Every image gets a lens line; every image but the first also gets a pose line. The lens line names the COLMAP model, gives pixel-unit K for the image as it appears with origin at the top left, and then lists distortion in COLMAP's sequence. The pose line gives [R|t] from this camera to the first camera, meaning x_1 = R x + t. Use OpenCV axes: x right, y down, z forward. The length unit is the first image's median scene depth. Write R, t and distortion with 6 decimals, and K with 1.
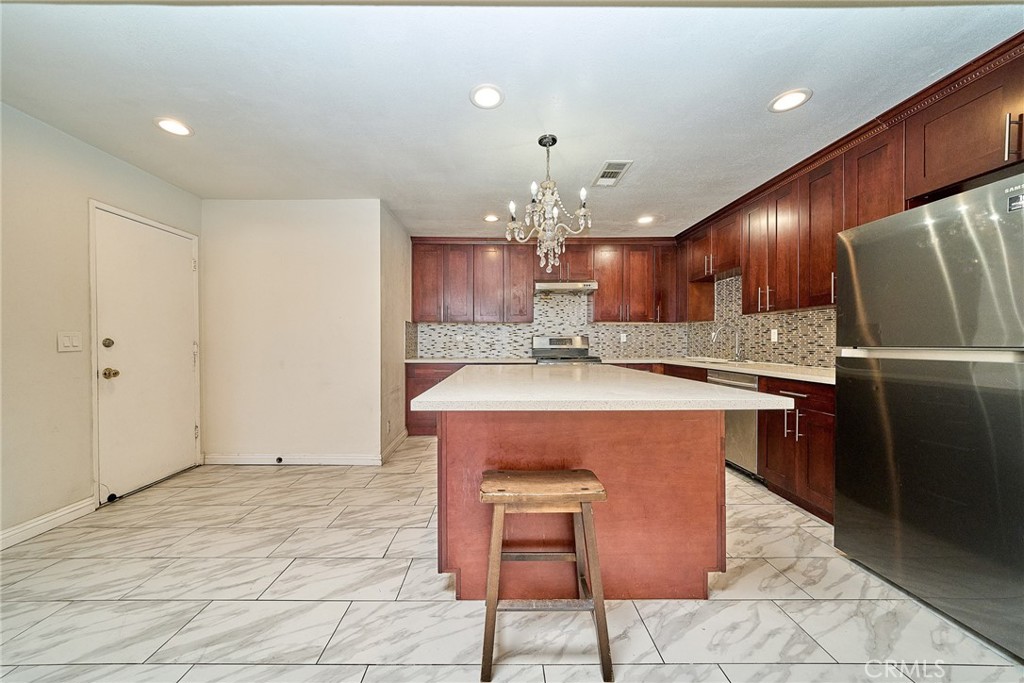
lens RADIAL K [[365.0, 0, 494.0], [0, 365.0, 339.4], [0, 0, 1]] dist [0.001794, -0.000738]
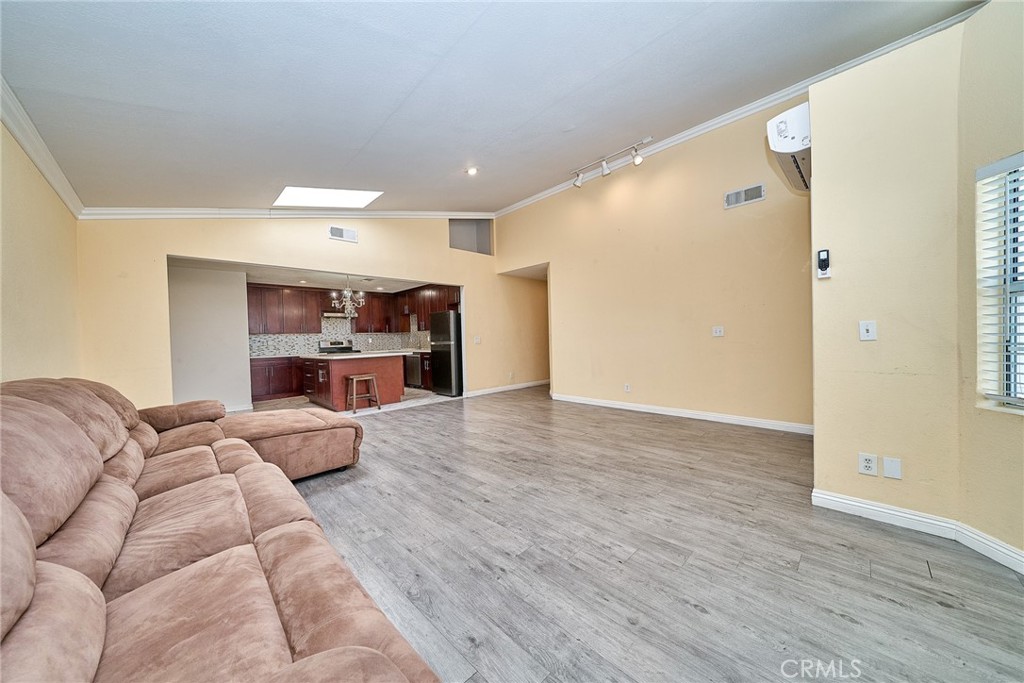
lens RADIAL K [[355.4, 0, 511.8], [0, 355.4, 350.7], [0, 0, 1]] dist [0.004504, 0.000486]
pose [[0.725001, -0.039412, 0.687620, -0.483091], [0.022475, 0.999184, 0.033573, 0.001692], [-0.688381, -0.008886, 0.725295, -1.077432]]
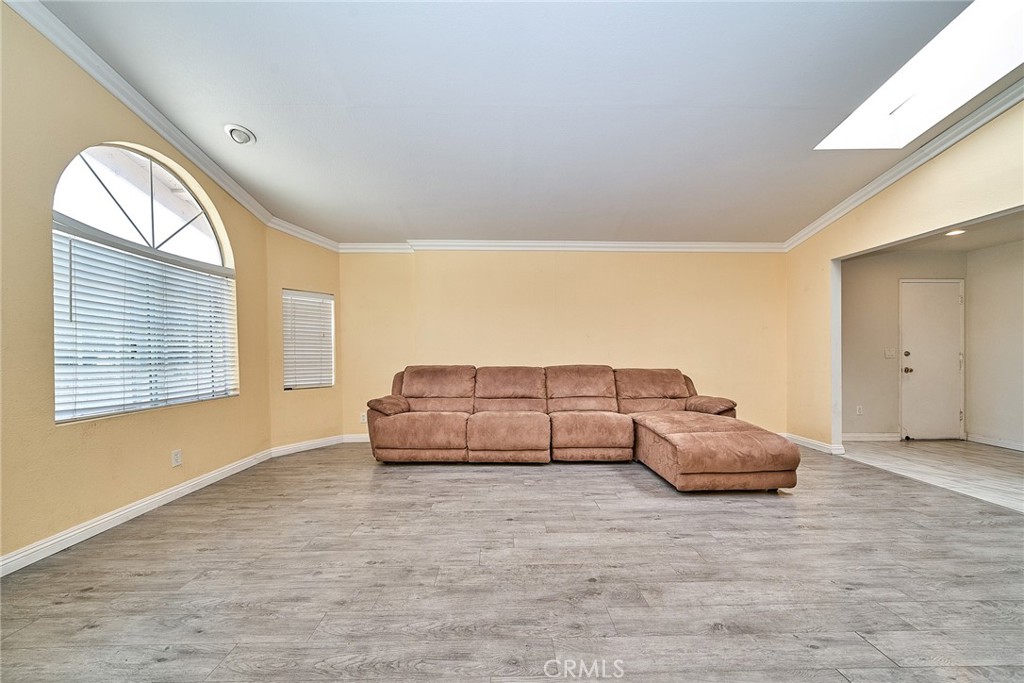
lens RADIAL K [[365.0, 0, 513.0], [0, 365.0, 356.1], [0, 0, 1]] dist [0.001794, -0.000738]
pose [[0.001272, 0.014009, -0.999901, 0.472417], [0.006456, 0.999881, 0.014017, -0.005860], [0.999978, -0.006473, 0.001182, -0.619533]]
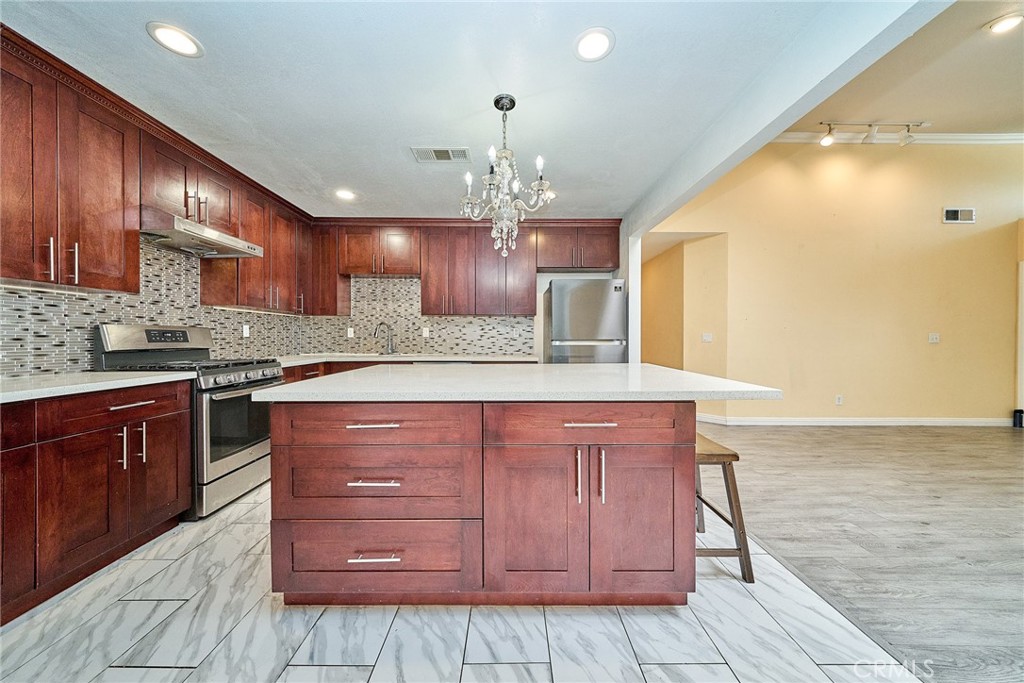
lens RADIAL K [[355.4, 0, 510.1], [0, 355.4, 338.9], [0, 0, 1]] dist [0.004504, 0.000486]
pose [[-0.009394, -0.002475, 0.999953, -0.395238], [-0.009301, 0.999954, 0.002388, 0.005478], [-0.999913, -0.009278, -0.009416, 0.563626]]
